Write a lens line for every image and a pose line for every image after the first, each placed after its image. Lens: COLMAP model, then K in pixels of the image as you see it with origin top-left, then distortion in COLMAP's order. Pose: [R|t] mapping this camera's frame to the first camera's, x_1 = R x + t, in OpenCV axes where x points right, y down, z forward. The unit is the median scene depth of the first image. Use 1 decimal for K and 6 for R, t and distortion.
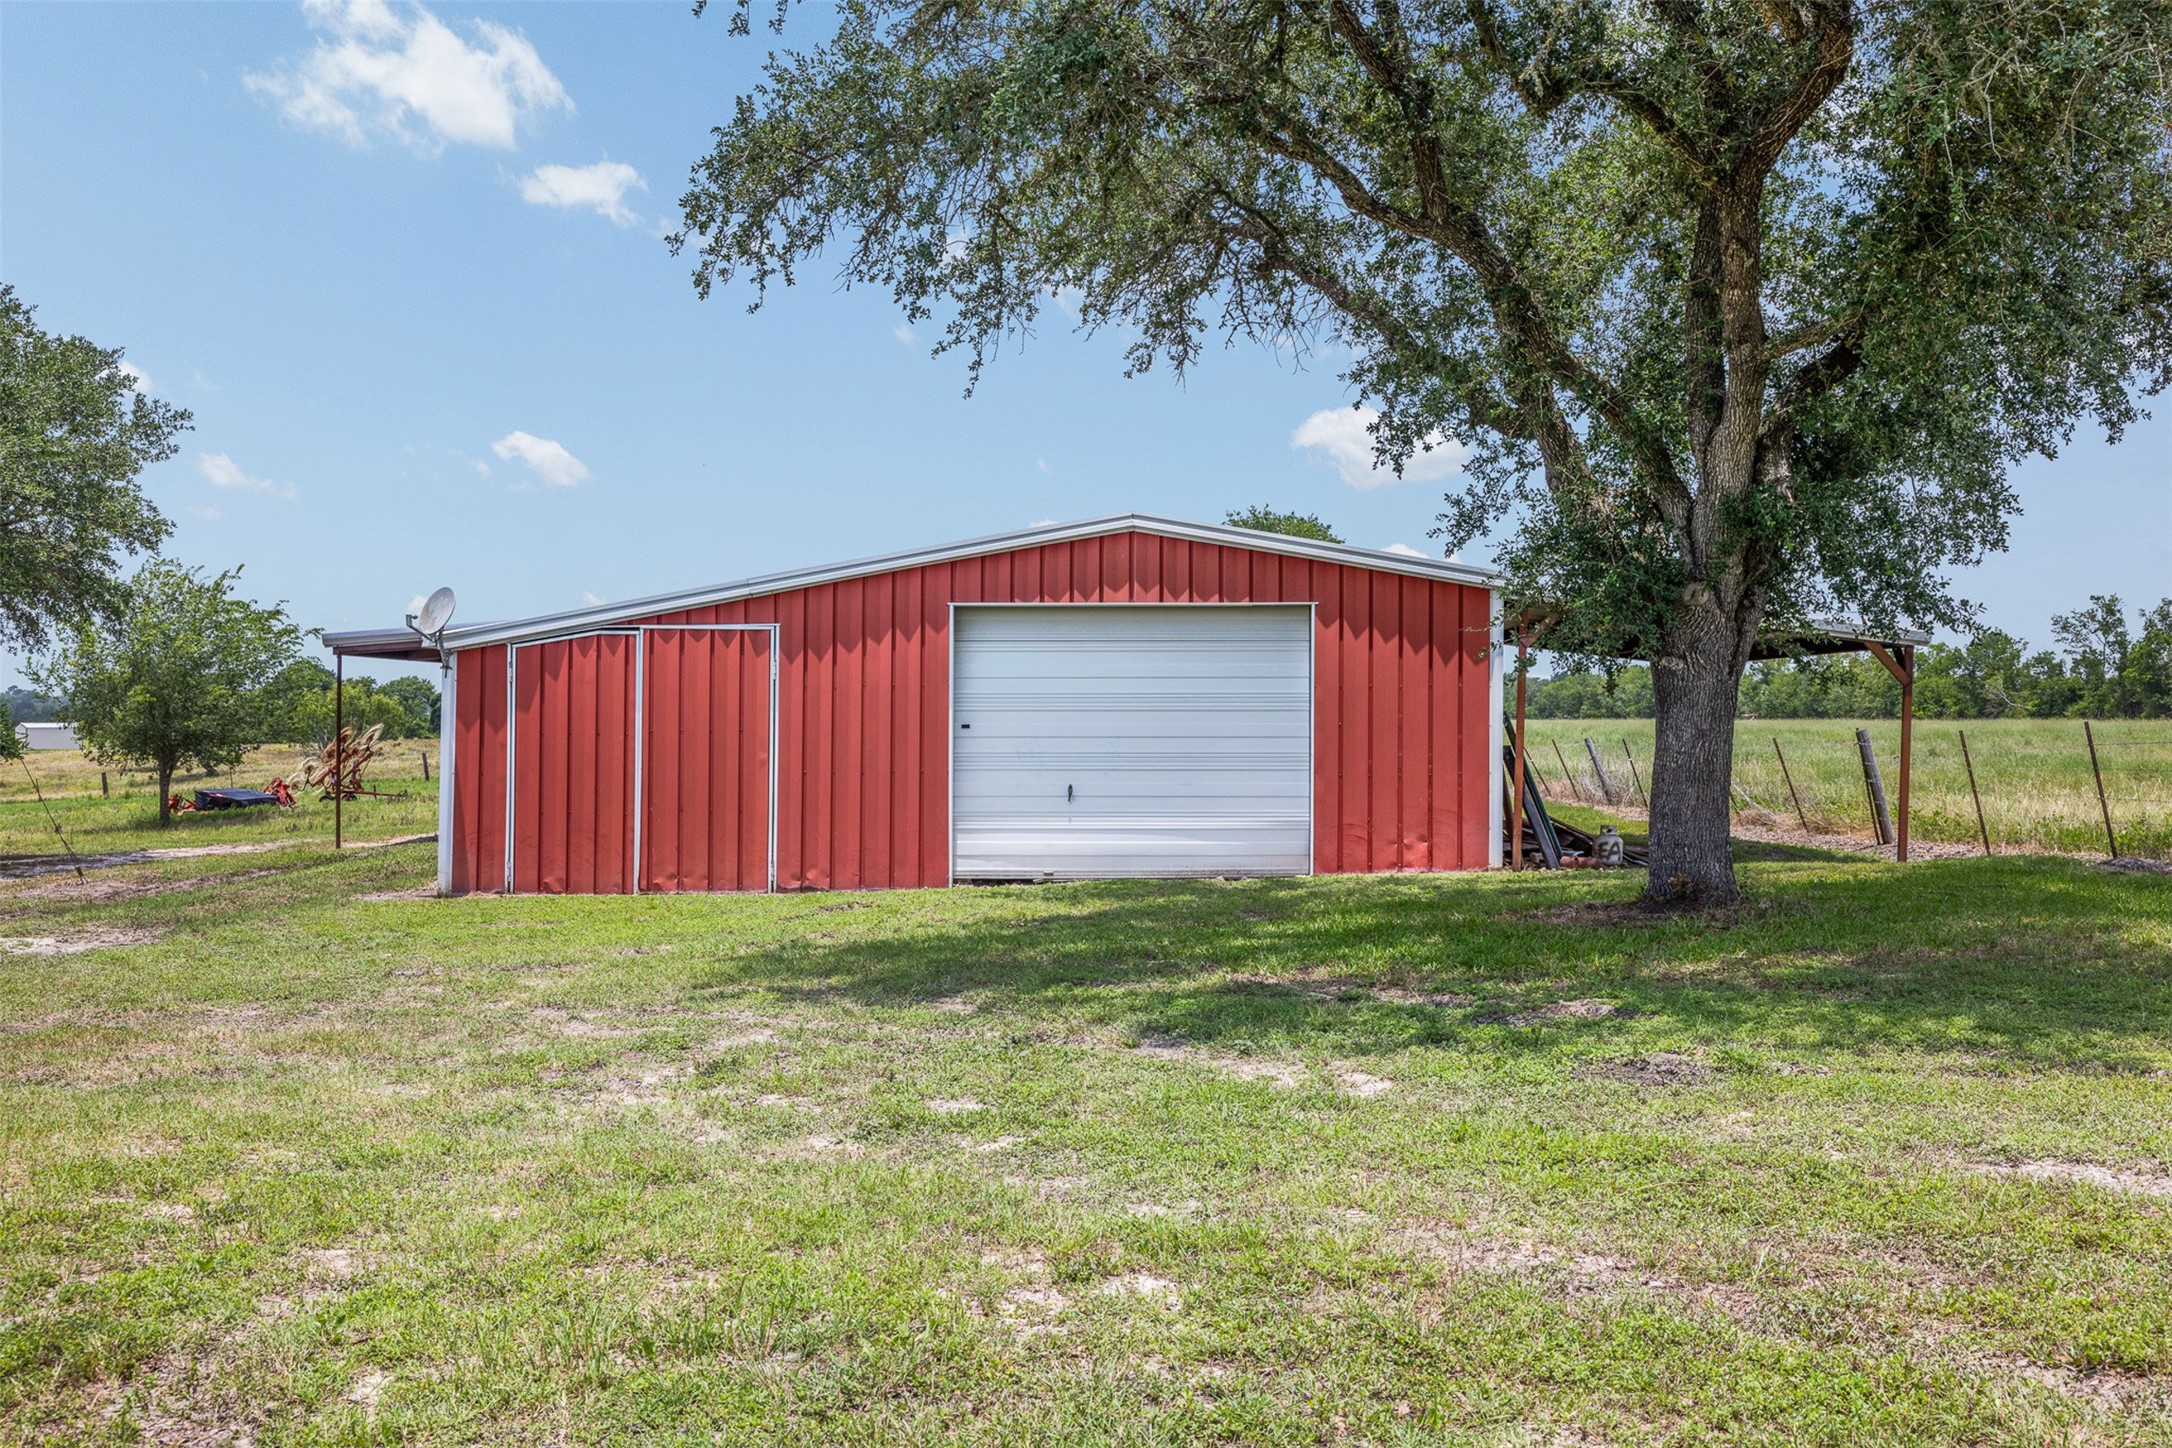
lens RADIAL K [[2207.7, 0, 1086.8], [0, 2207.7, 722.8], [0, 0, 1]] dist [0.011120, 0.000000]
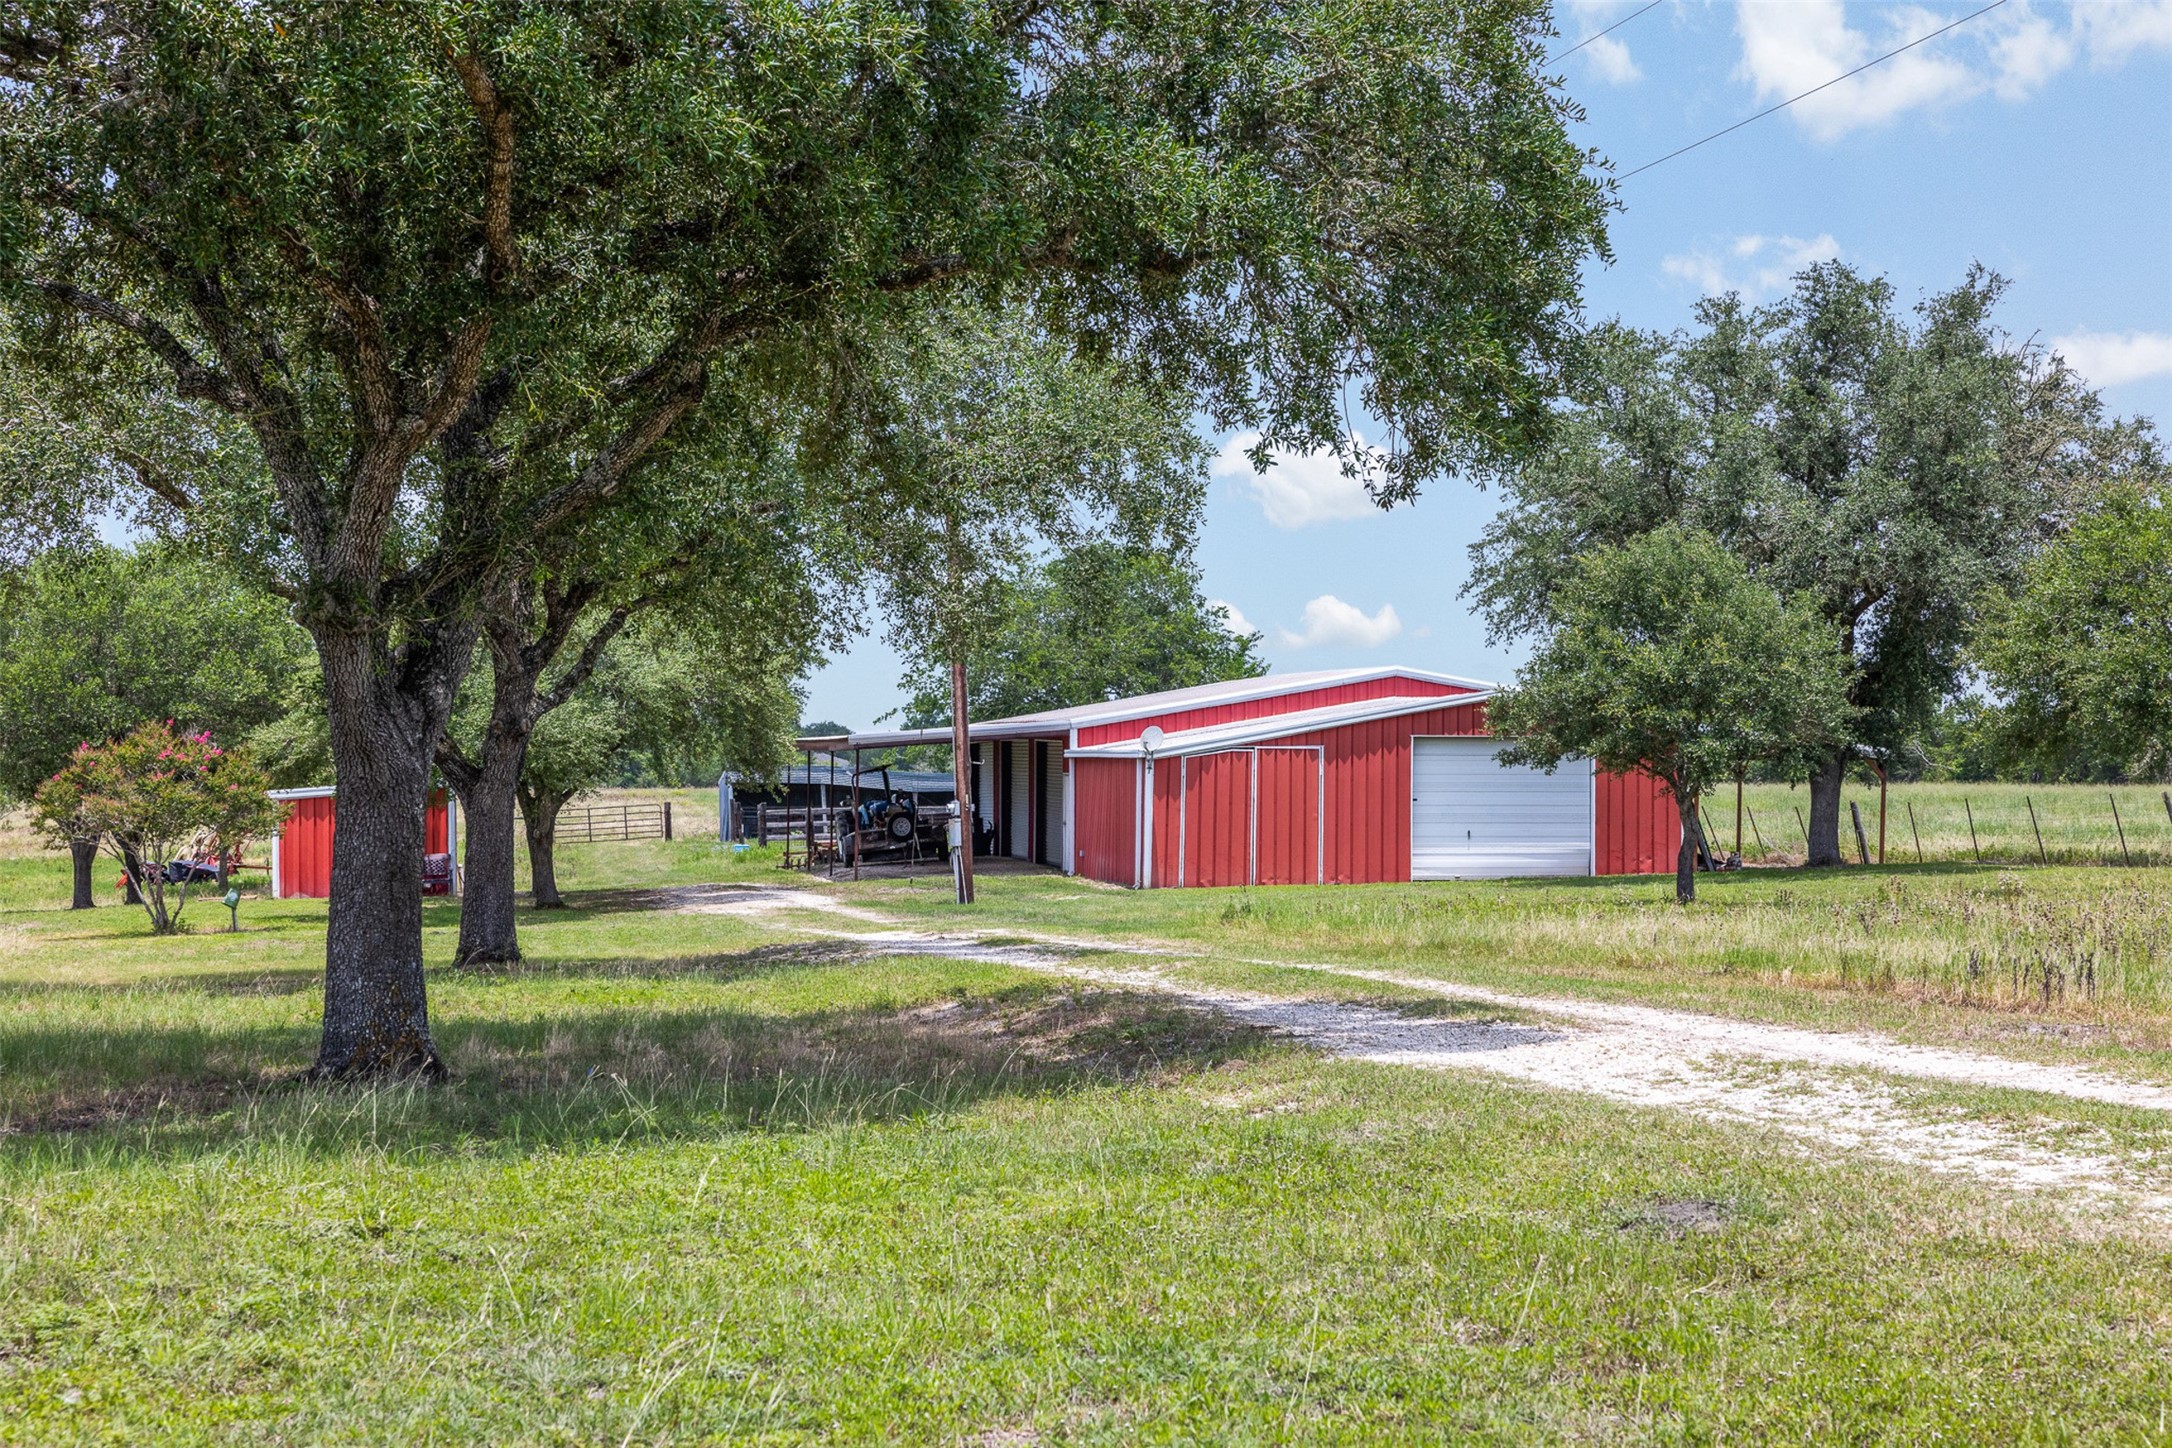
lens RADIAL K [[3985.3, 0, 1085.7], [0, 3985.3, 726.6], [0, 0, 1]] dist [-0.067972, 0.000000]
pose [[0.982649, 0.003163, 0.185448, -0.969644], [-0.000480, 0.999895, -0.014512, -0.011276], [-0.185474, 0.014171, 0.982547, -2.312783]]
